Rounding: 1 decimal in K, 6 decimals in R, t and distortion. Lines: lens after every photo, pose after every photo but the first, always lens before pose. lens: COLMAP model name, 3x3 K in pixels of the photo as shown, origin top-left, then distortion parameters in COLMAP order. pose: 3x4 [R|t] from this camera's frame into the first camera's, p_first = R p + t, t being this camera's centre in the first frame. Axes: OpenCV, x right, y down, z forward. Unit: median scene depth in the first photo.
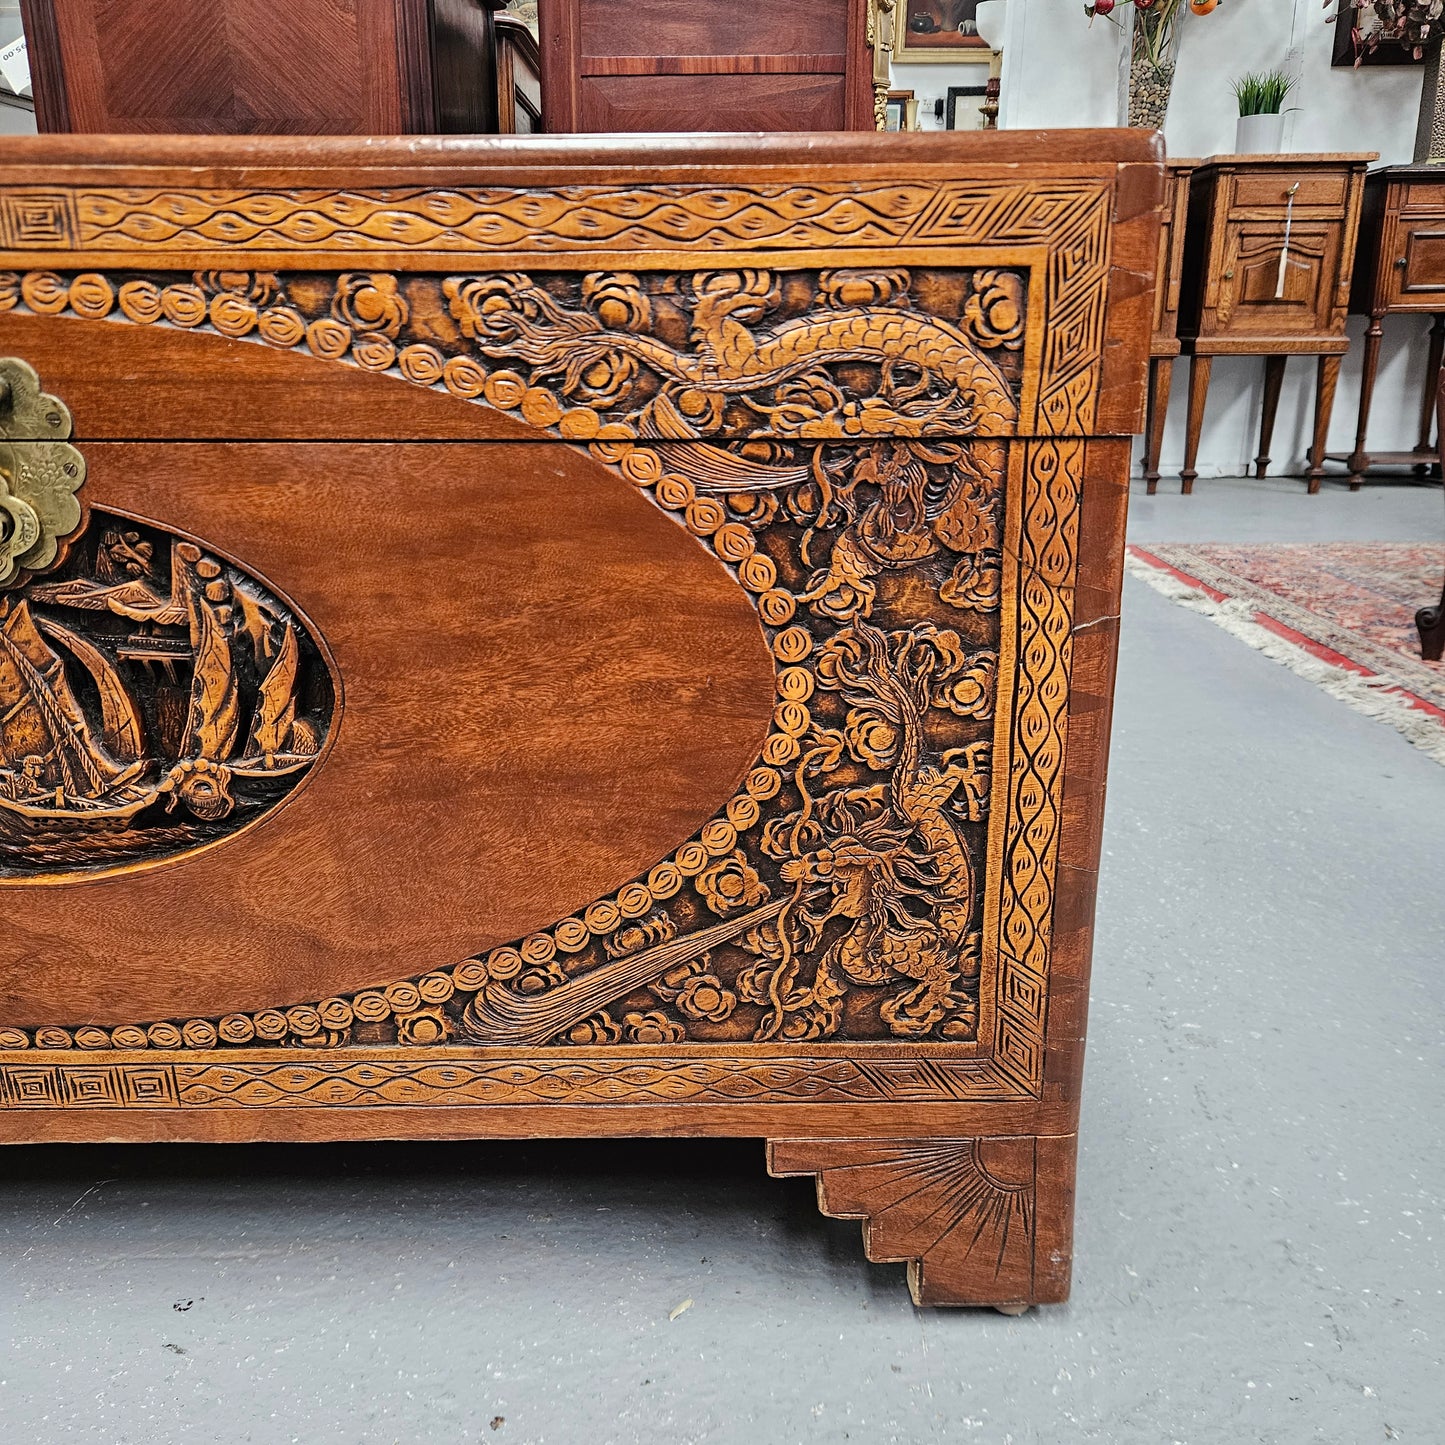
lens RADIAL K [[1304.2, 0, 723.8], [0, 1304.2, 714.0], [0, 0, 1]] dist [0.087892, -0.113936]
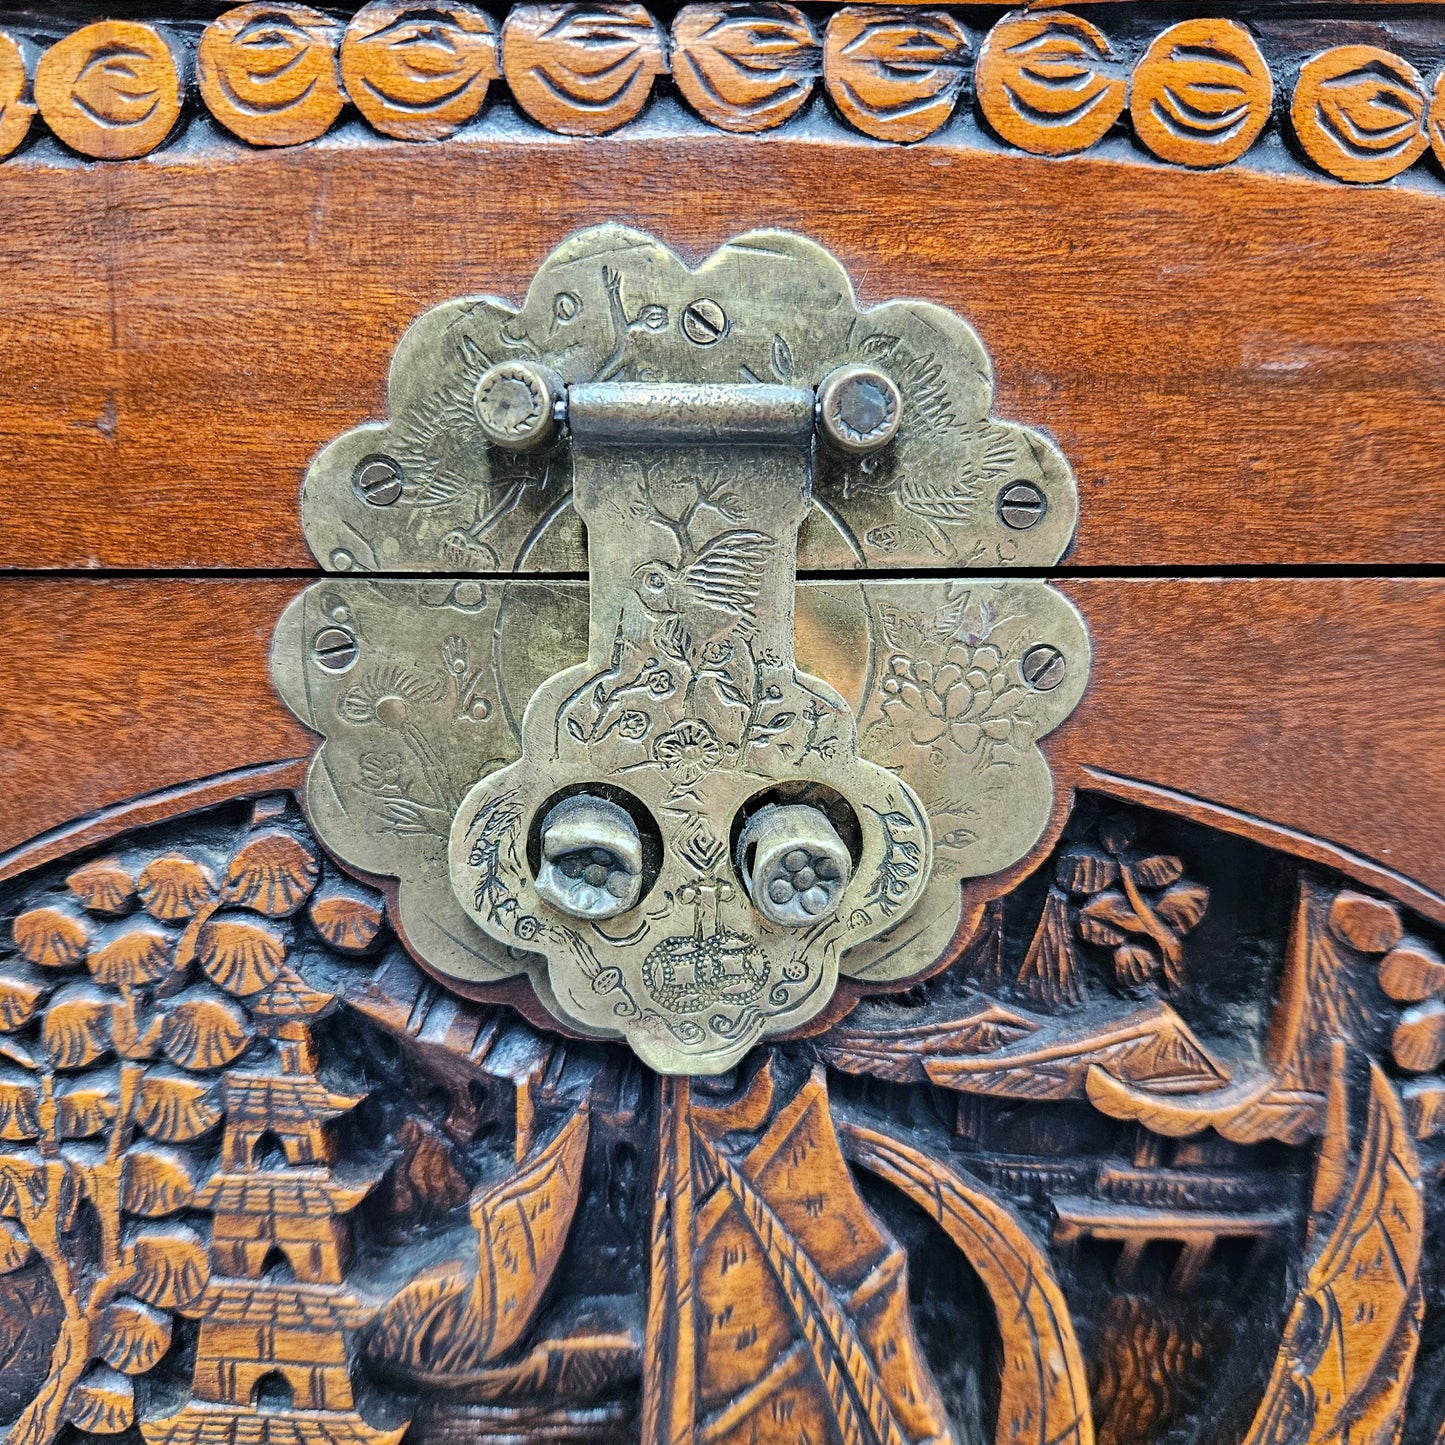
lens RADIAL K [[1367.6, 0, 722.5], [0, 1367.6, 722.5], [0, 0, 1]] dist [0.050540, -0.106550]
pose [[0.999996, -0.002628, -0.000382, -0.539684], [0.002582, 0.995752, -0.092042, -0.136024], [0.000623, 0.092040, 0.995755, 0.653462]]
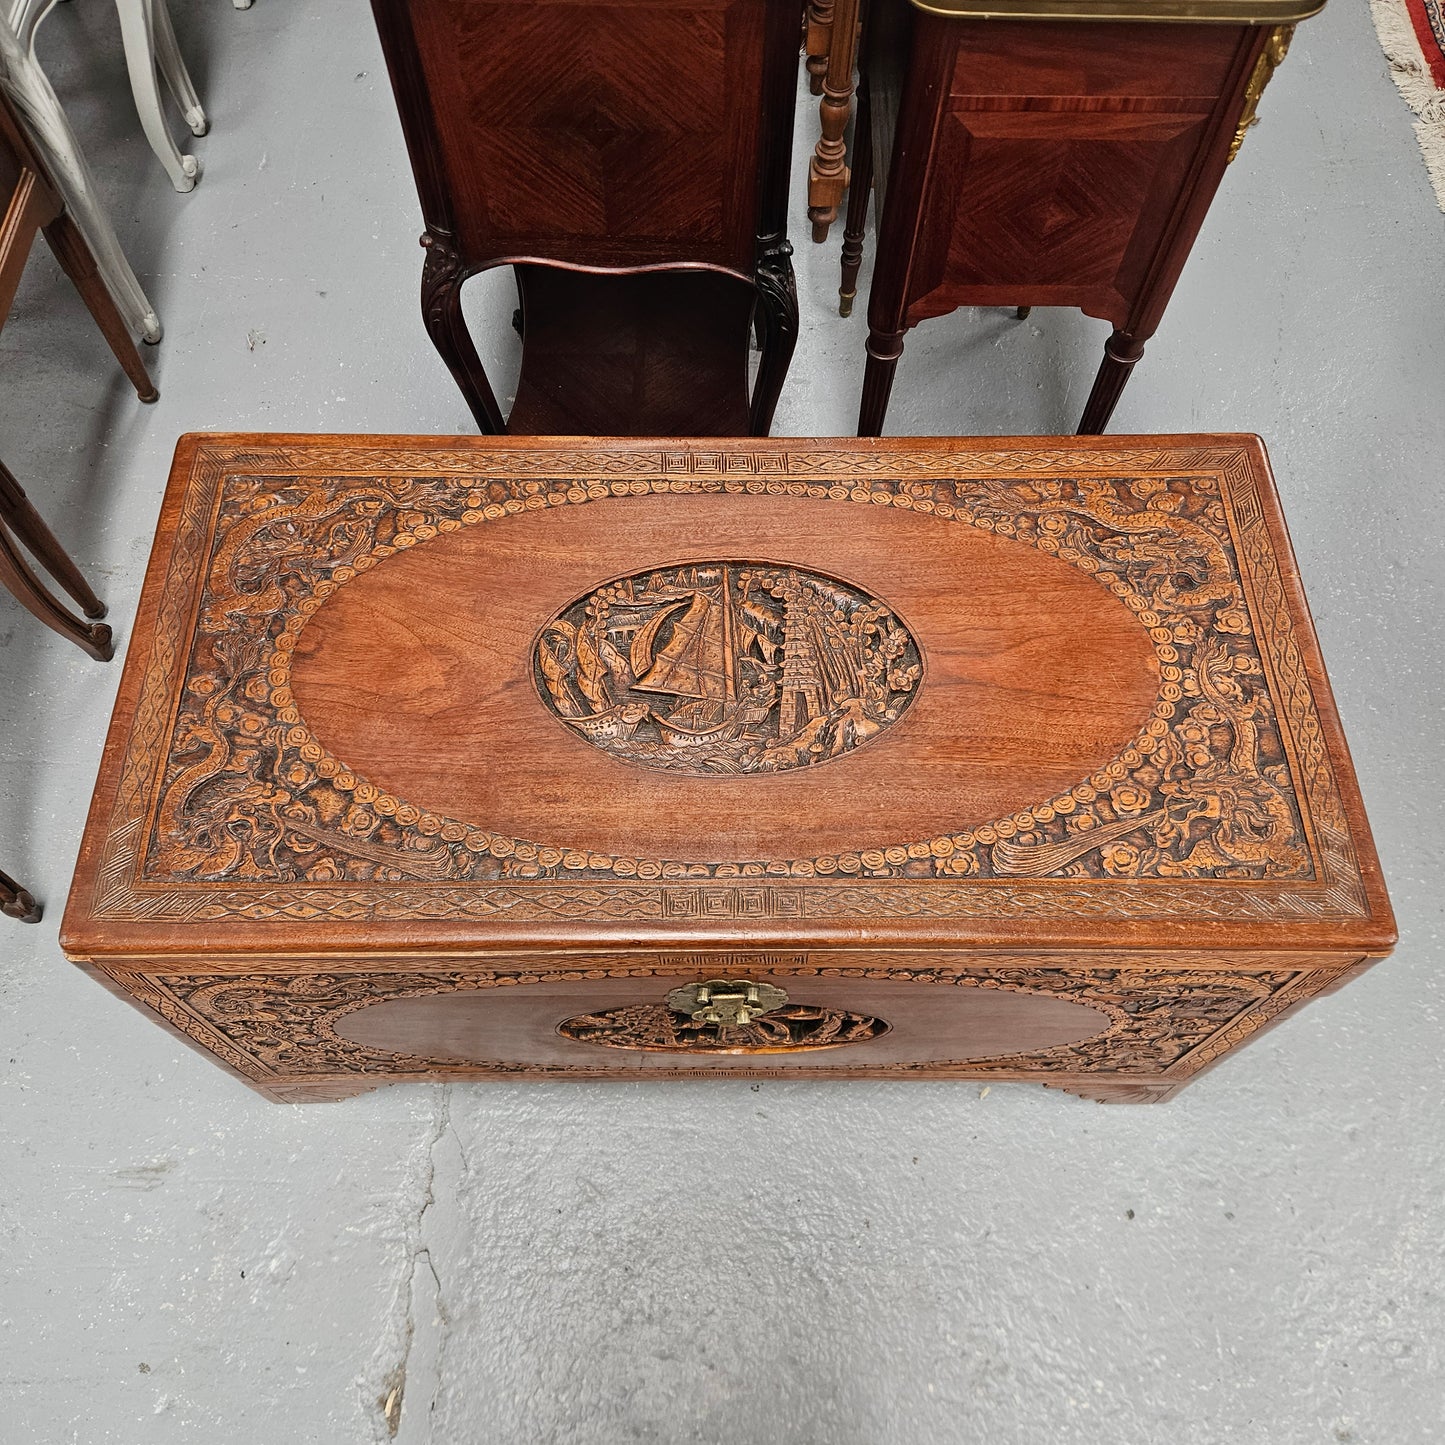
lens RADIAL K [[1295.1, 0, 718.4], [0, 1295.1, 720.9], [0, 0, 1]] dist [0.091584, -0.116734]
pose [[0.999943, 0.010664, -0.000740, -0.562593], [-0.006890, 0.695893, 0.718112, -1.789089], [0.008172, -0.718066, 0.695927, -0.058270]]
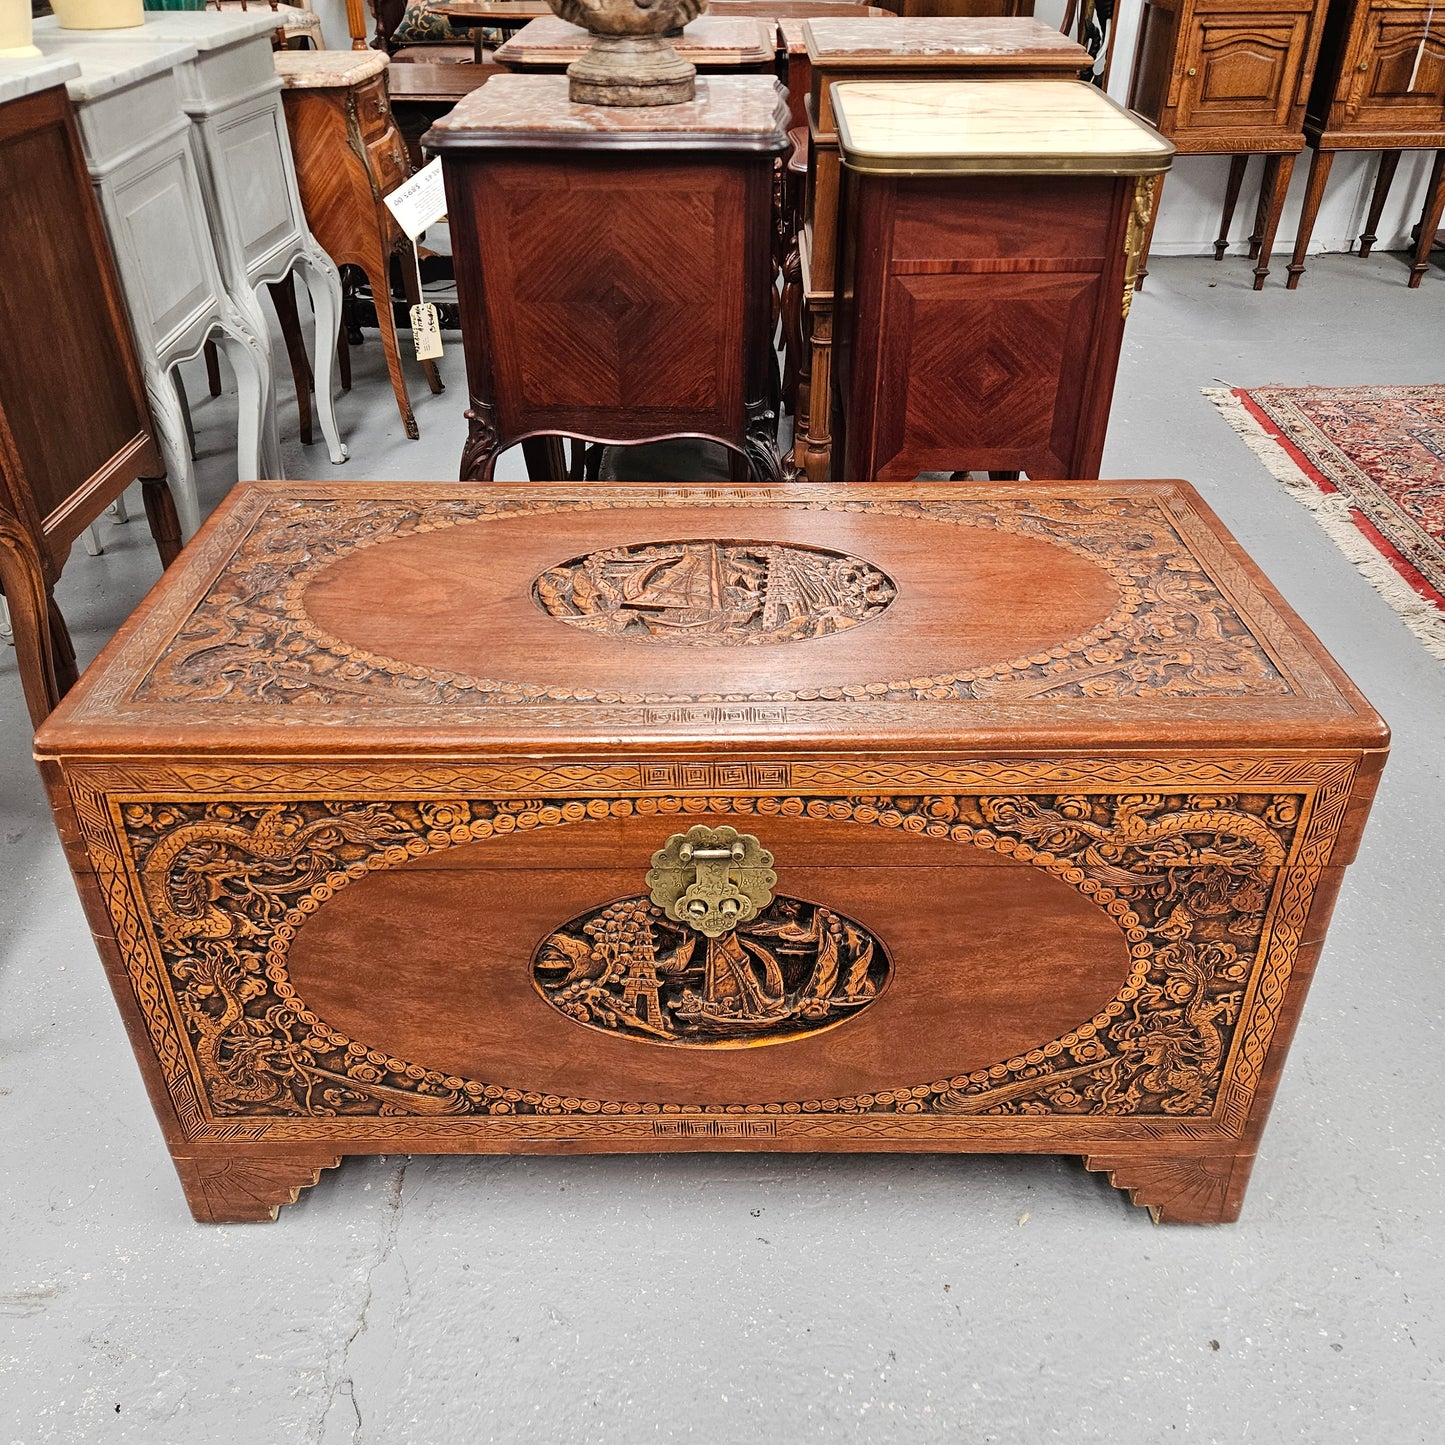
lens RADIAL K [[1296.6, 0, 728.5], [0, 1296.6, 723.3], [0, 0, 1]] dist [0.087192, -0.080894]
pose [[0.999896, 0.001827, -0.014339, -0.500103], [0.002414, 0.956927, 0.290319, -0.889659], [0.014252, -0.290323, 0.956822, -0.670051]]
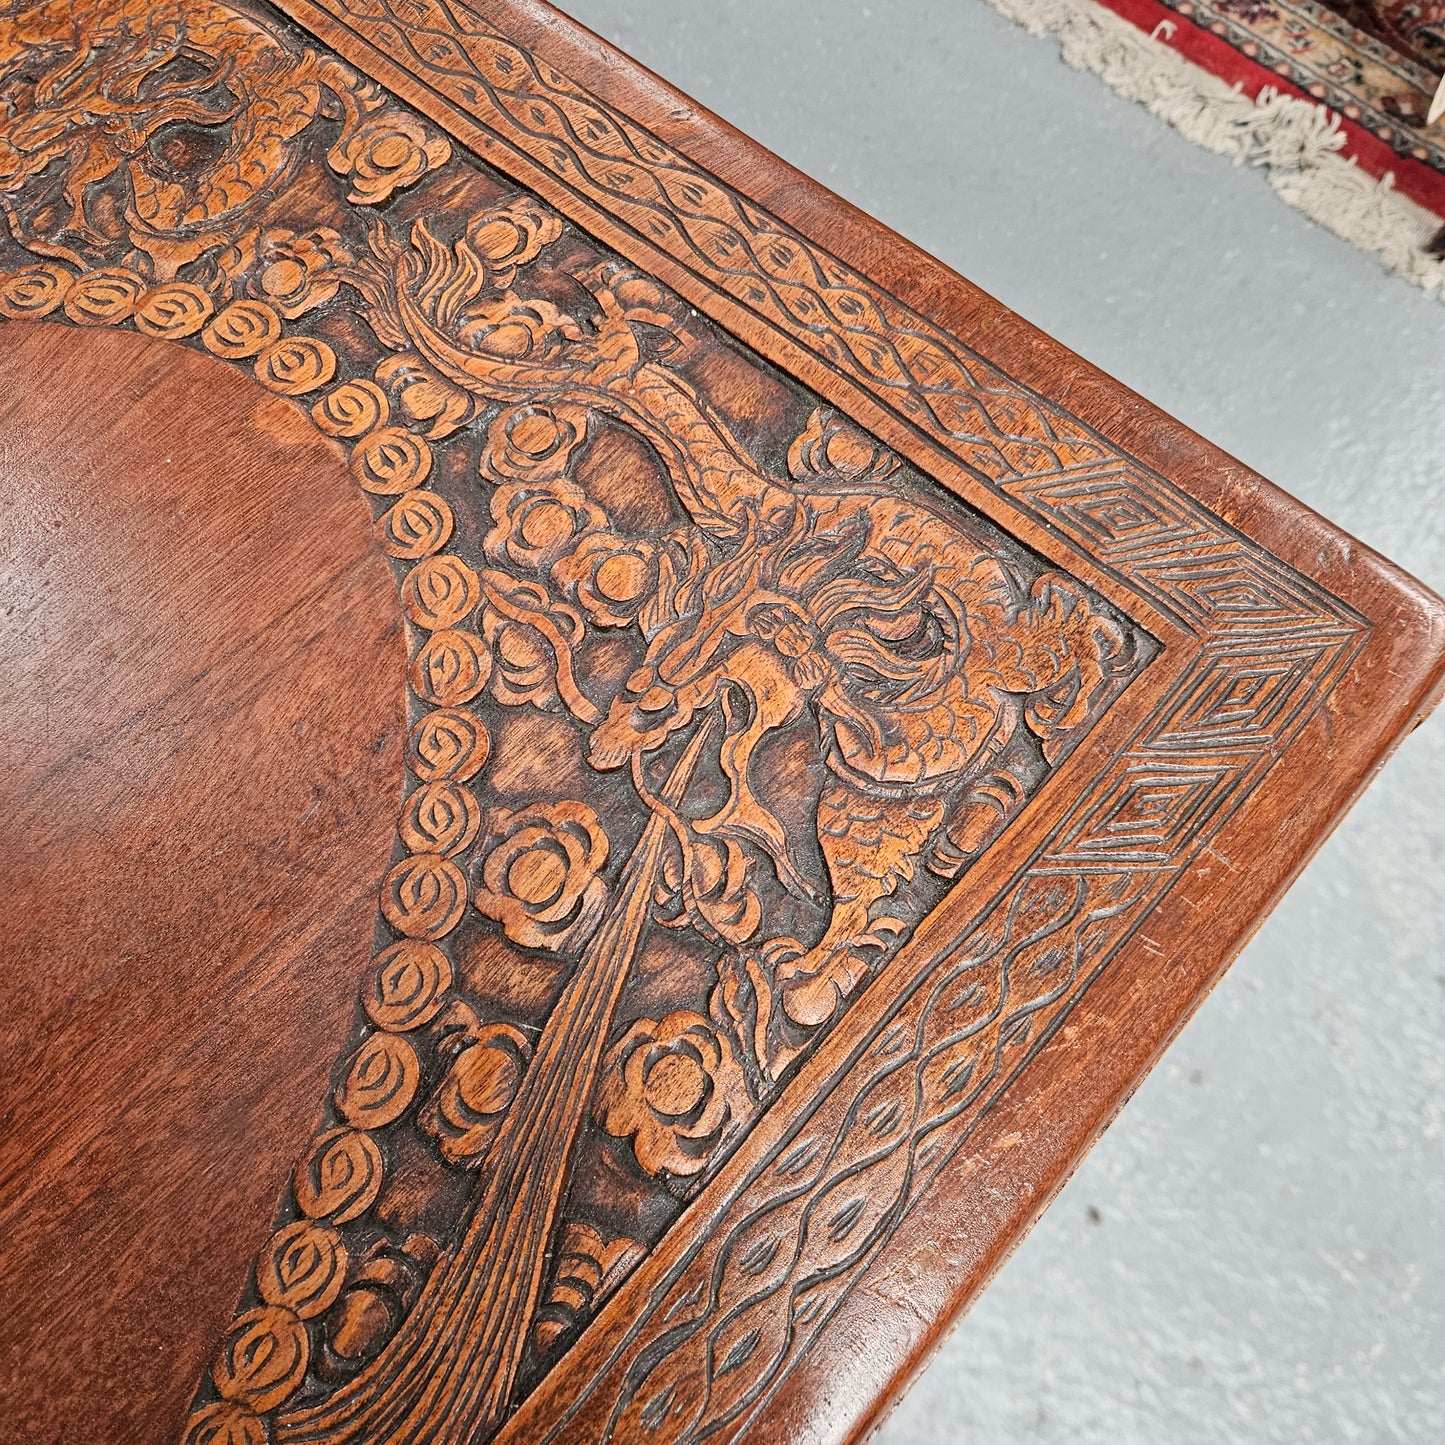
lens RADIAL K [[1296.6, 0, 728.5], [0, 1296.6, 723.3], [0, 0, 1]] dist [0.087192, -0.080894]
pose [[0.670144, -0.695878, 0.258188, -0.046780], [0.206039, 0.508592, 0.835992, -0.861403], [-0.713061, -0.507038, 0.484208, 0.849308]]
